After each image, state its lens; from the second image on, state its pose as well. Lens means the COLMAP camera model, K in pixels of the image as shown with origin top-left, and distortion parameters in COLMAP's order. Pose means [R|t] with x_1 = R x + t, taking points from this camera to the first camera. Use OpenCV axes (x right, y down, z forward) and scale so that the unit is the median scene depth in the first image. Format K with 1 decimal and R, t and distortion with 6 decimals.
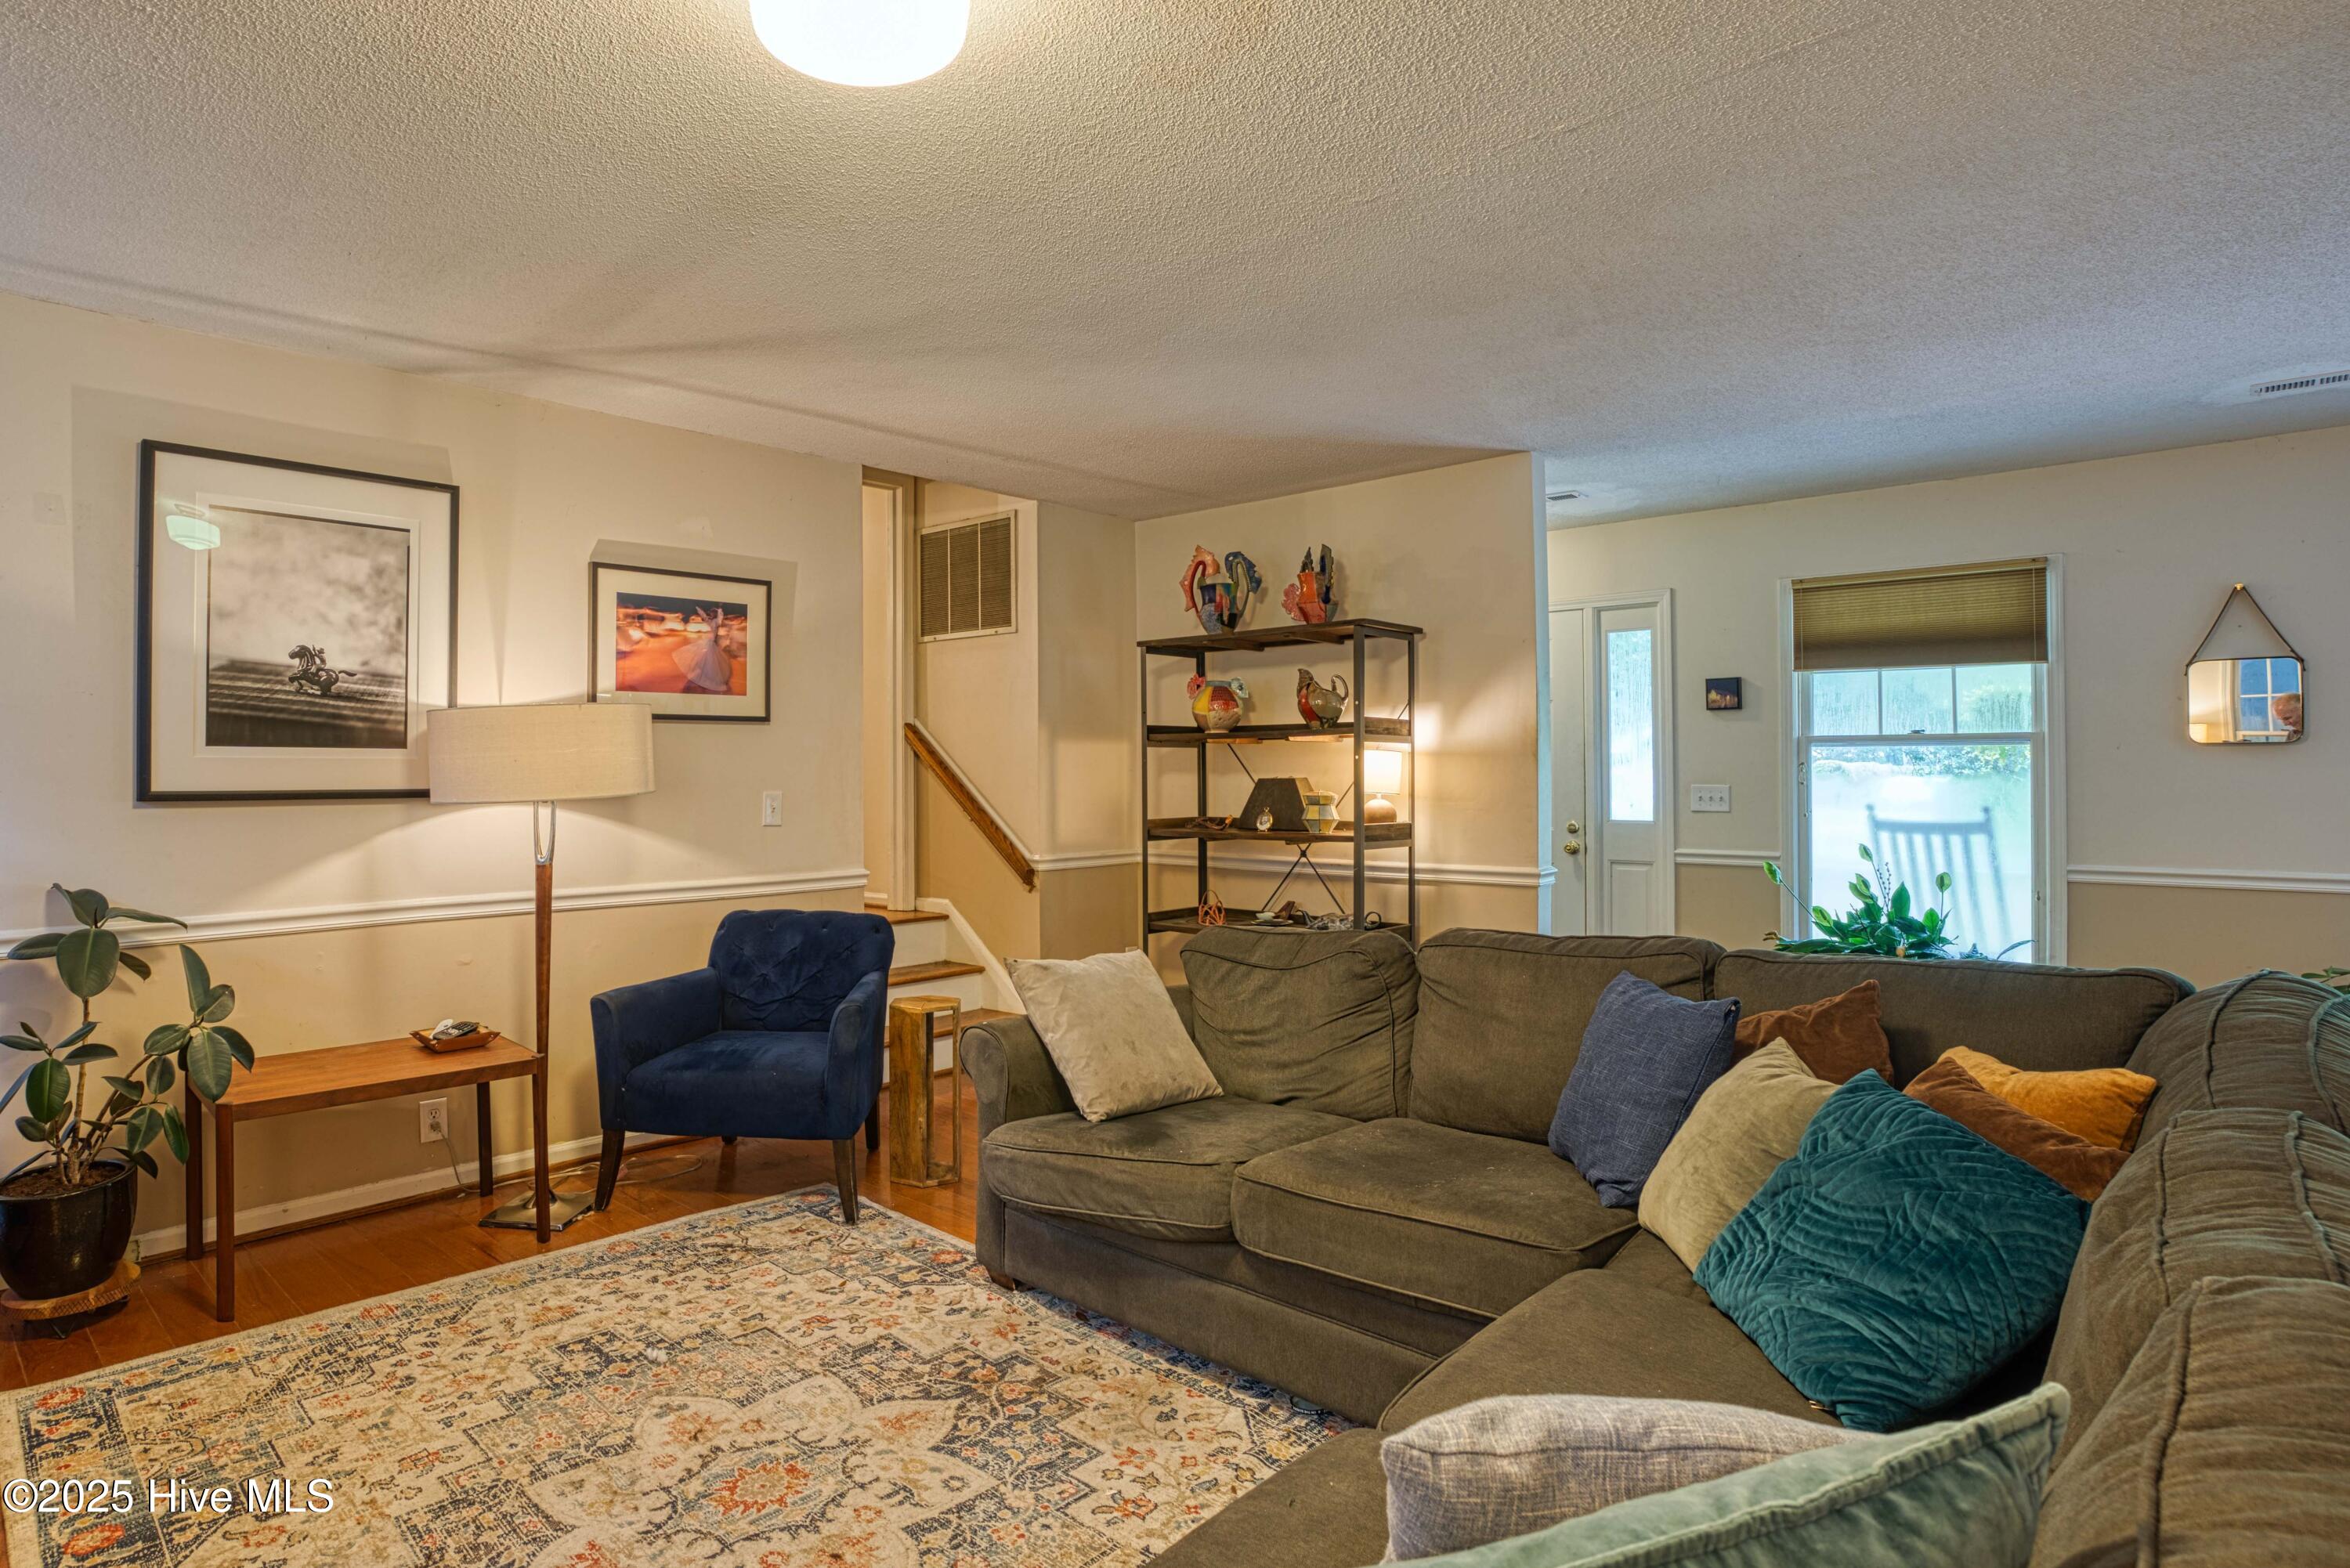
lens RADIAL K [[1418.2, 0, 1172.8], [0, 1418.2, 772.8], [0, 0, 1]] dist [-0.009861, -0.001272]
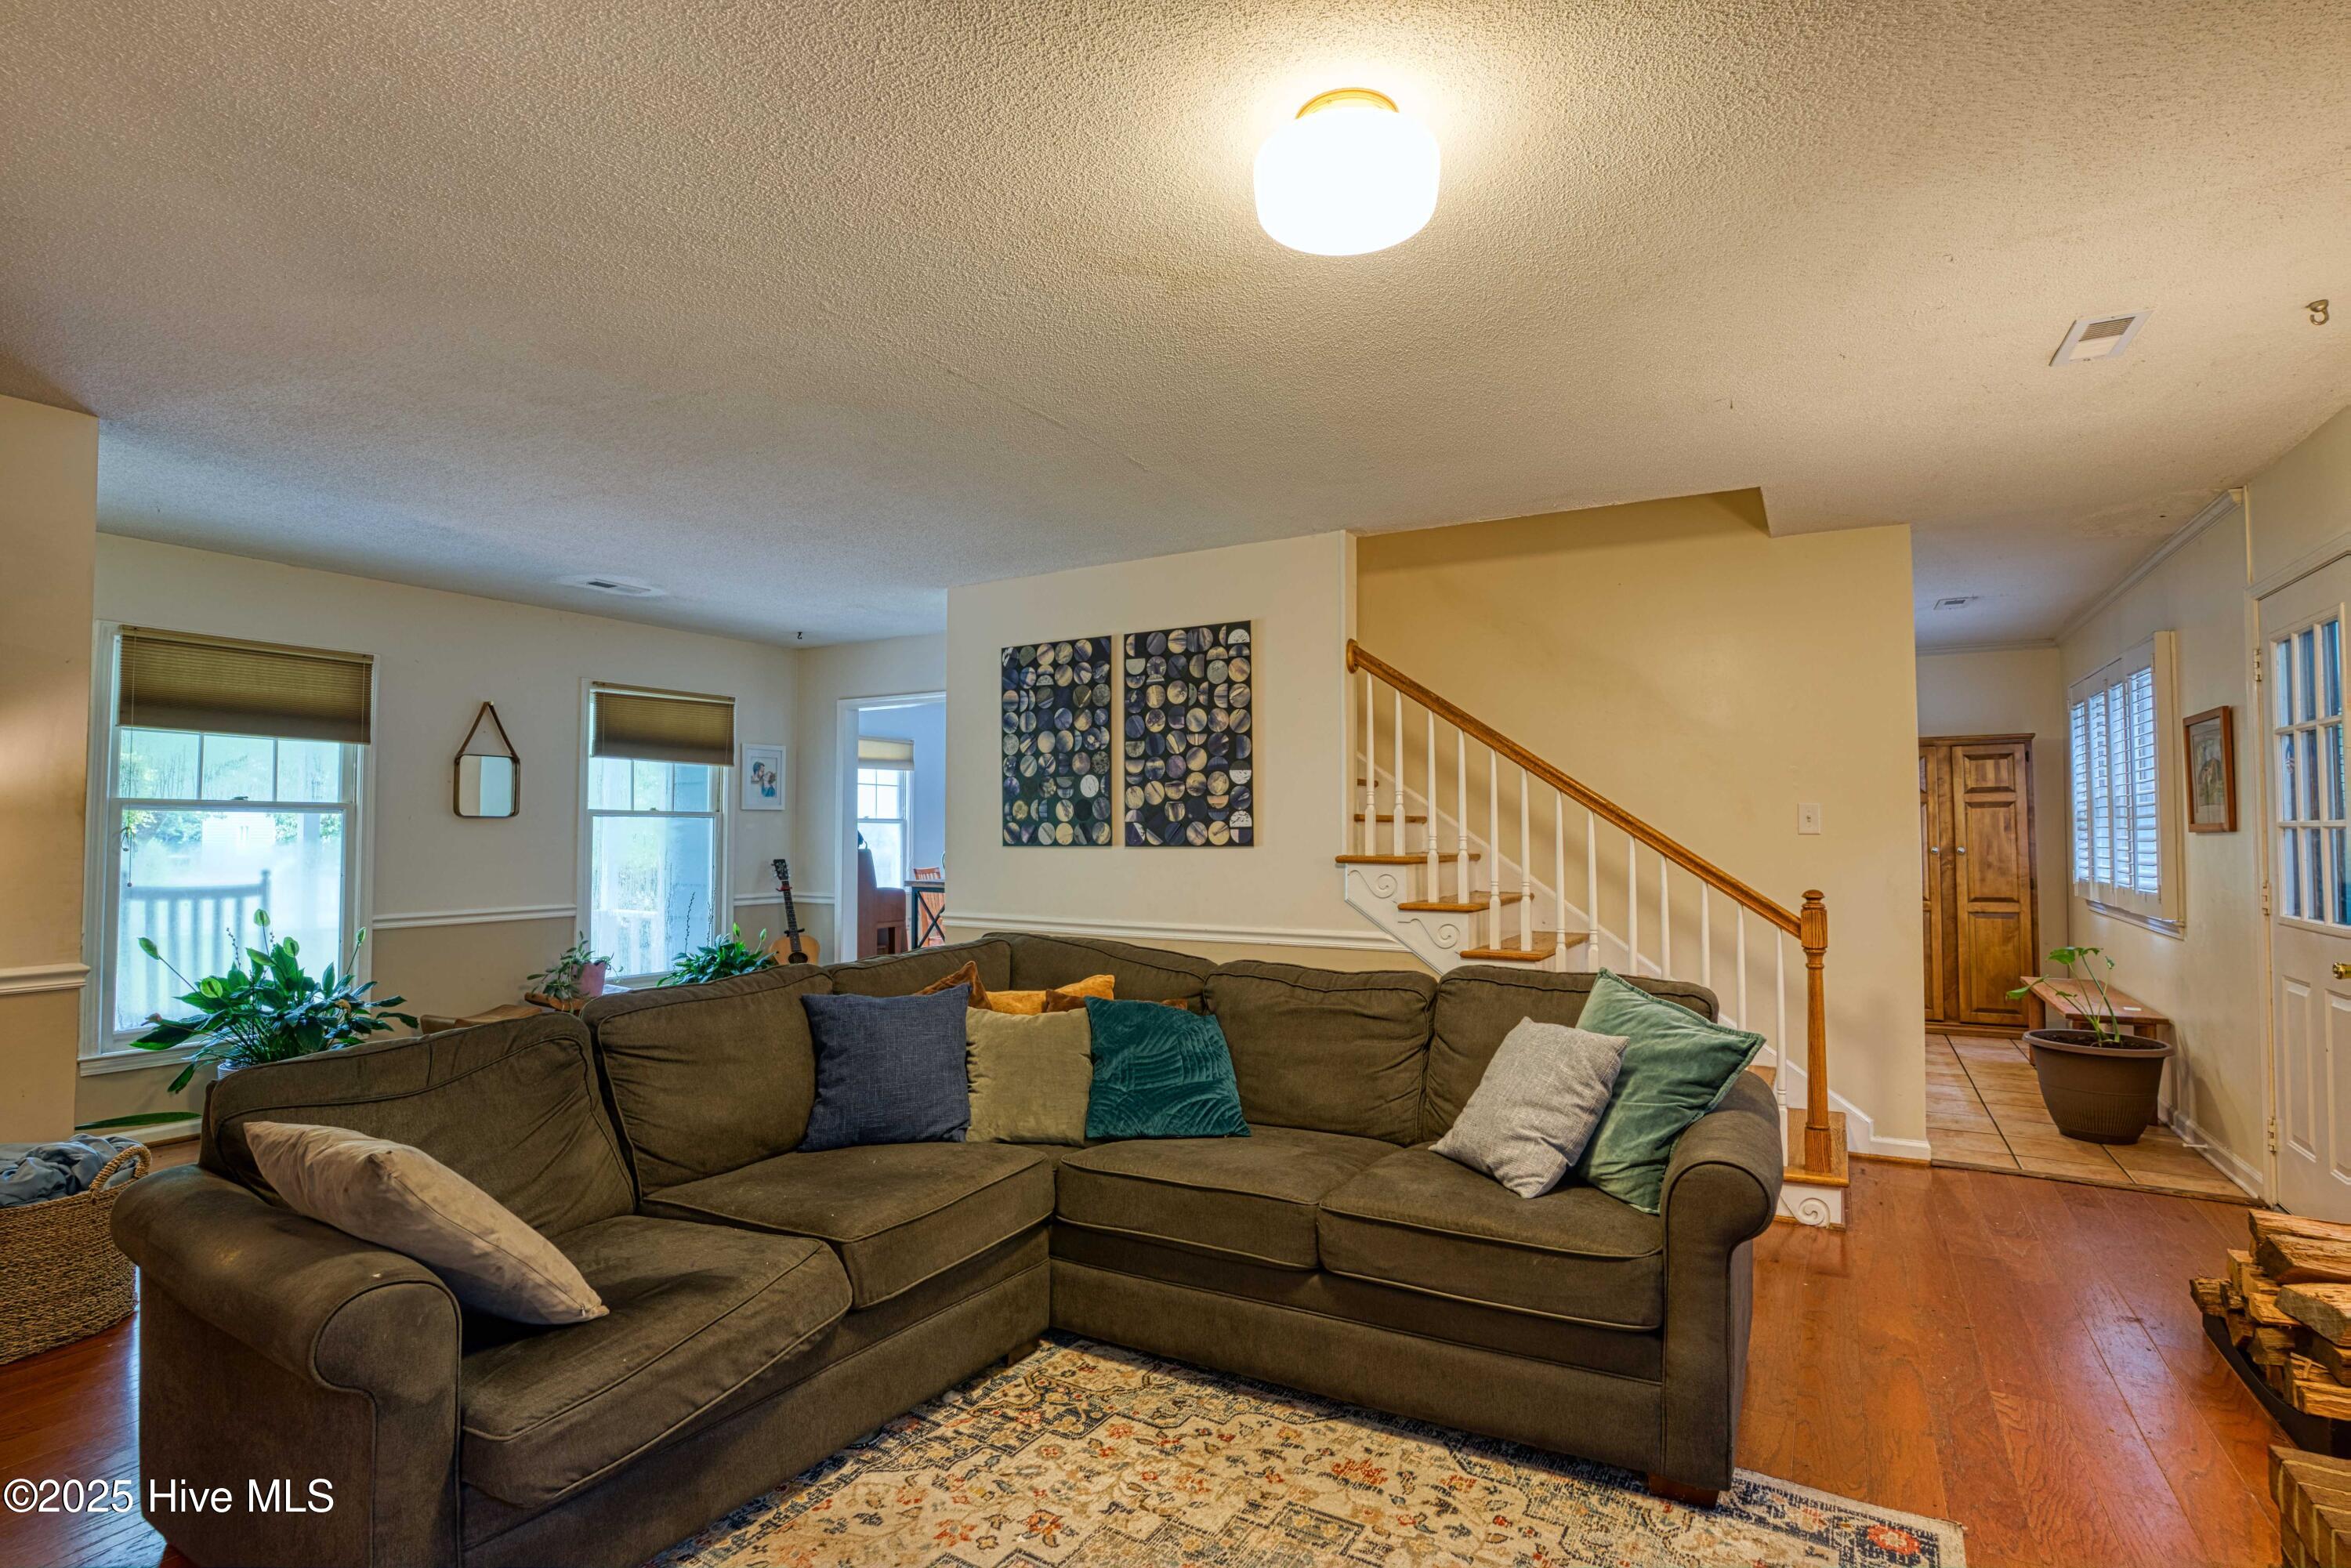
lens RADIAL K [[1152.6, 0, 1172.3], [0, 1152.6, 793.5], [0, 0, 1]] dist [0.003370, 0.000352]
pose [[-0.218639, 0.036433, 0.975125, -0.463293], [0.003547, 0.999326, -0.036542, 0.000467], [-0.975799, -0.004530, -0.218621, 0.554051]]
